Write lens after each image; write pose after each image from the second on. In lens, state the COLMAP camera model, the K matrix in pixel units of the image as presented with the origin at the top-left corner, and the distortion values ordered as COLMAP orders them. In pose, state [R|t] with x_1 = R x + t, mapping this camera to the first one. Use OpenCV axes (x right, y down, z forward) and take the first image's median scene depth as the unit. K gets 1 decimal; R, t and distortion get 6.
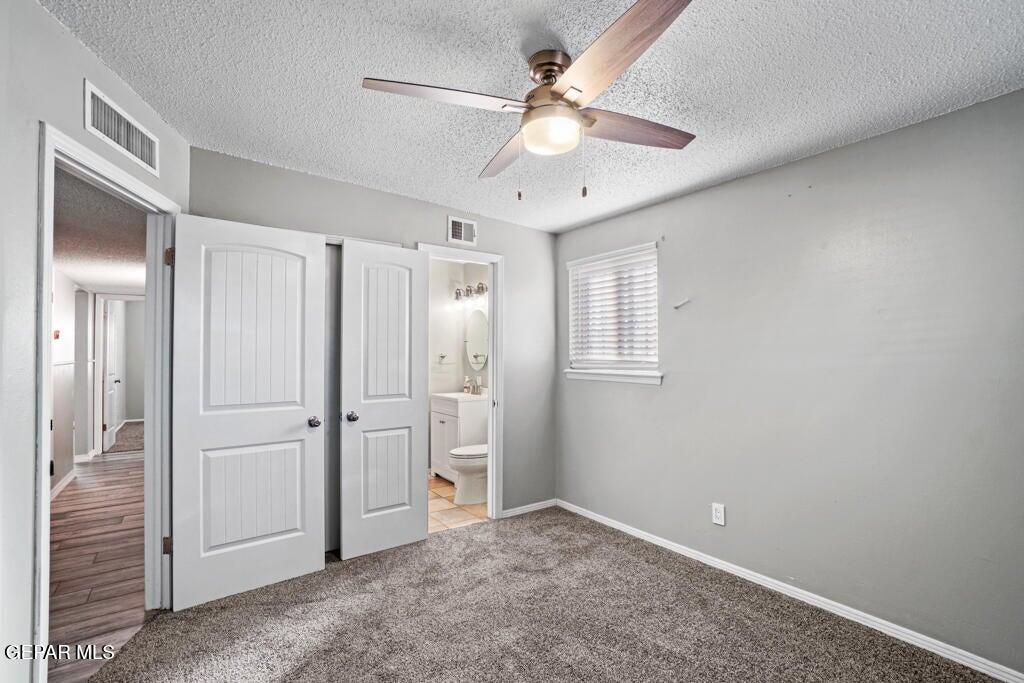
lens RADIAL K [[461.3, 0, 514.4], [0, 461.3, 357.5], [0, 0, 1]] dist [-0.027018, 0.003037]
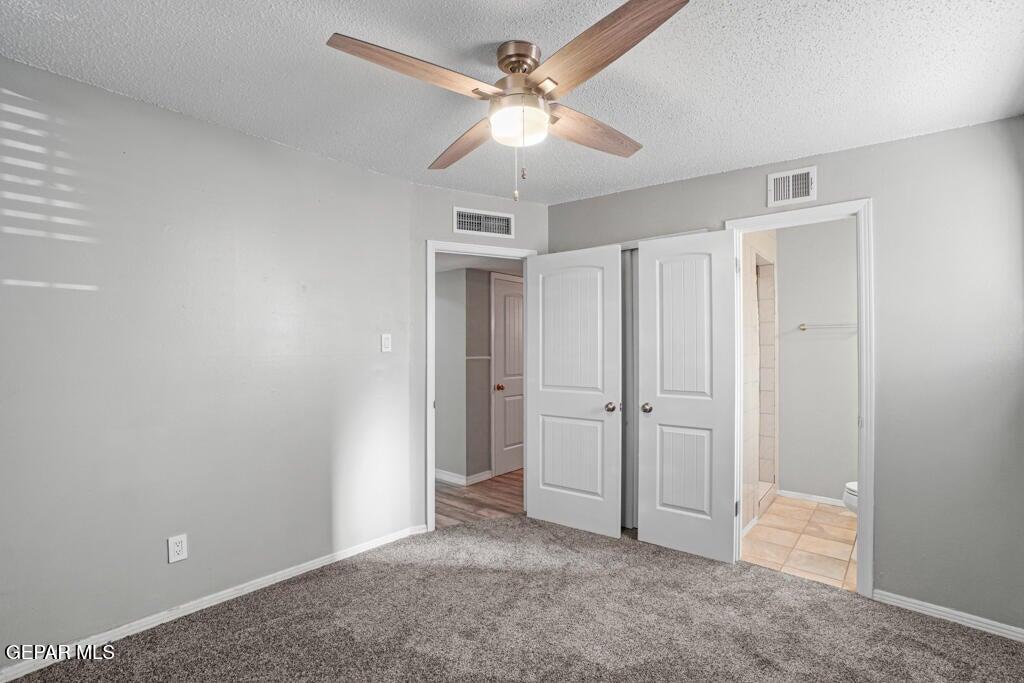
lens RADIAL K [[461.3, 0, 504.1], [0, 461.3, 348.4], [0, 0, 1]] dist [-0.027018, 0.003037]
pose [[0.252874, 0.003564, -0.967493, 0.585209], [-0.001423, 0.999994, 0.003312, -0.011484], [0.967498, 0.000539, 0.252878, 0.416233]]
